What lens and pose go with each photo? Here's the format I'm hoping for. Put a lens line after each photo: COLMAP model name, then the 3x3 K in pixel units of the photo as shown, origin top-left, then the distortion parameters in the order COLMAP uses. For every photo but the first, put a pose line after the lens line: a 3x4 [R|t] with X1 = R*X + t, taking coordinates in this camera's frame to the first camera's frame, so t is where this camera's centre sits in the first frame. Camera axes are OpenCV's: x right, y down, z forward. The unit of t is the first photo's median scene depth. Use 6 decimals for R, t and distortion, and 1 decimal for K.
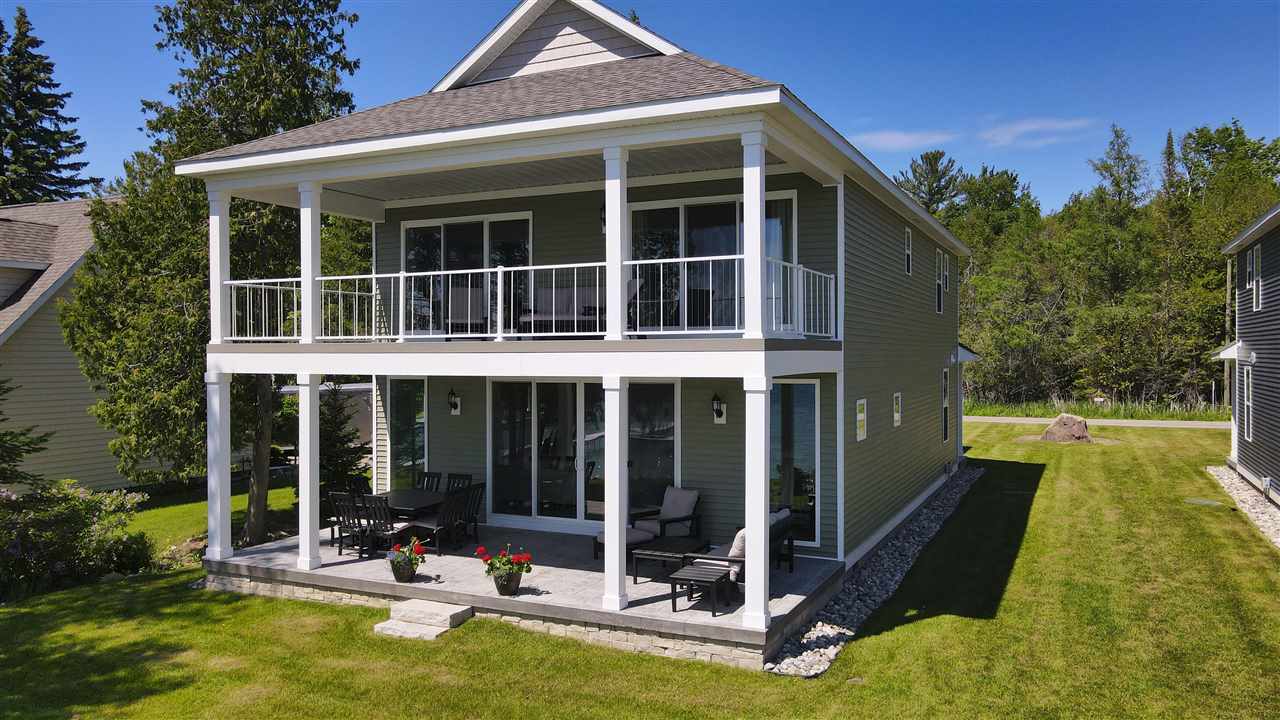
lens RADIAL K [[944.3, 0, 633.7], [0, 944.3, 362.0], [0, 0, 1]] dist [-0.011145, 0.062138]
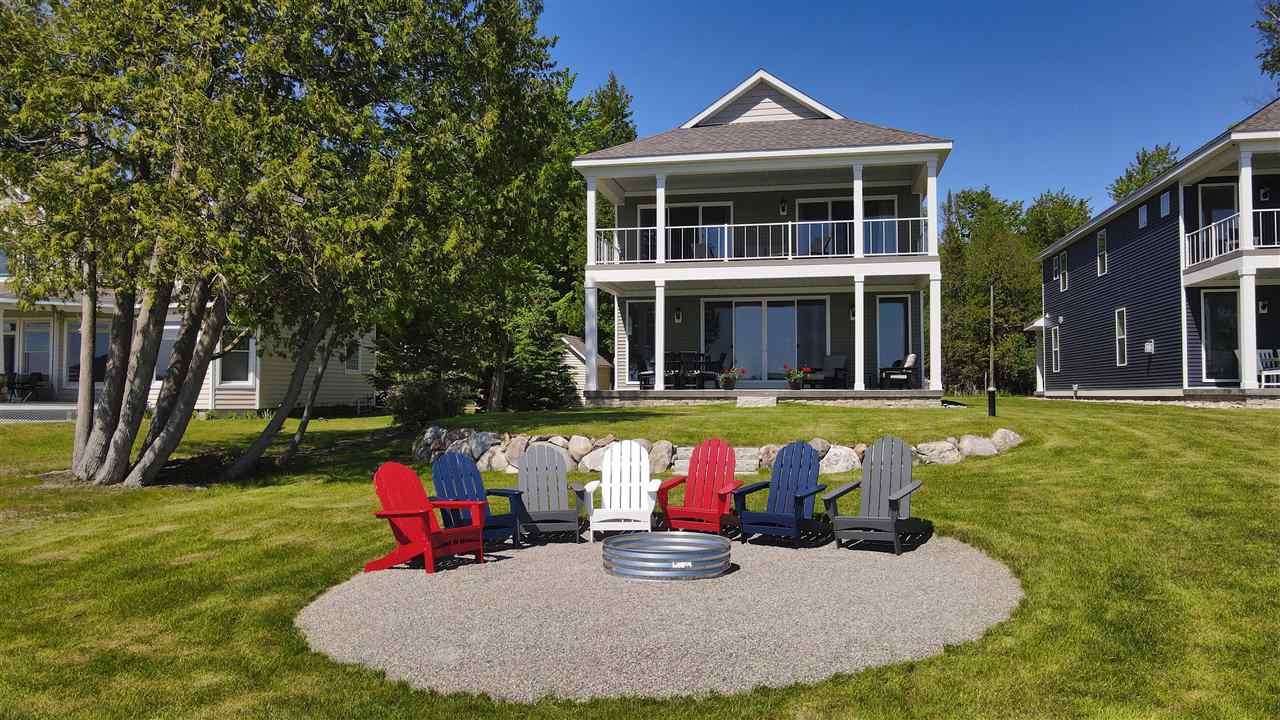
lens RADIAL K [[944.3, 0, 633.7], [0, 944.3, 362.0], [0, 0, 1]] dist [-0.011145, 0.062138]
pose [[0.967004, 0.011656, 0.254494, -0.817134], [-0.000342, 0.999011, -0.044457, 0.236965], [-0.254761, 0.042903, 0.966052, -0.678318]]
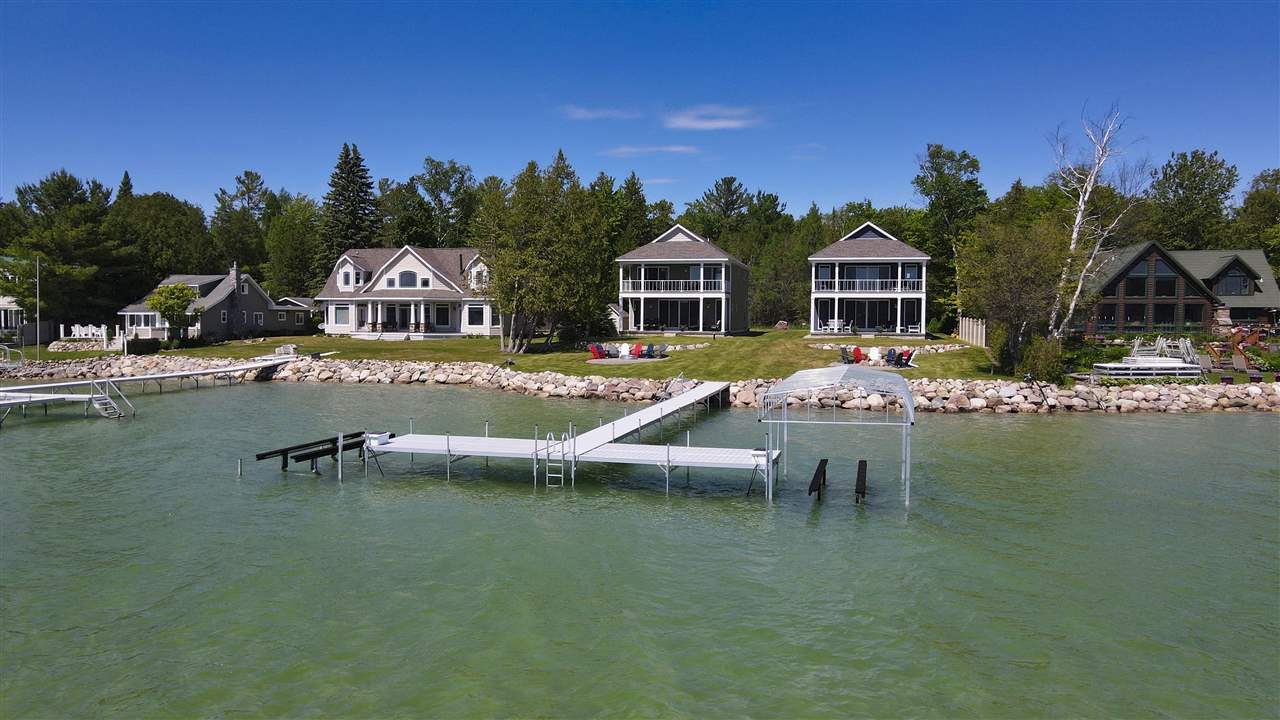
lens RADIAL K [[944.3, 0, 633.7], [0, 944.3, 362.0], [0, 0, 1]] dist [-0.011145, 0.062138]
pose [[0.975494, -0.000535, 0.220026, -1.605390], [-0.008516, 0.999156, 0.040184, 0.171332], [-0.219862, -0.041073, 0.974666, -4.455378]]
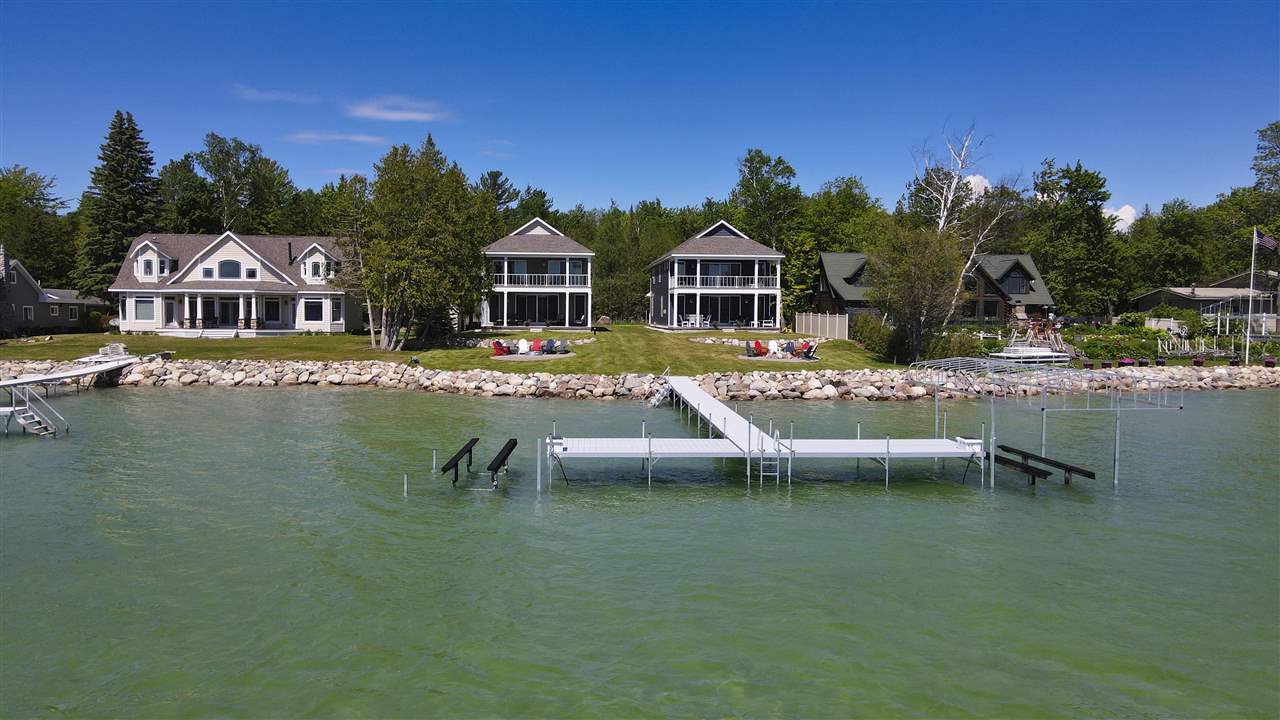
lens RADIAL K [[944.3, 0, 633.7], [0, 944.3, 362.0], [0, 0, 1]] dist [-0.011145, 0.062138]
pose [[0.862427, -0.016002, 0.505928, -2.434150], [-0.006434, 0.999073, 0.042567, 0.181171], [-0.506140, -0.039966, 0.861525, -4.060834]]
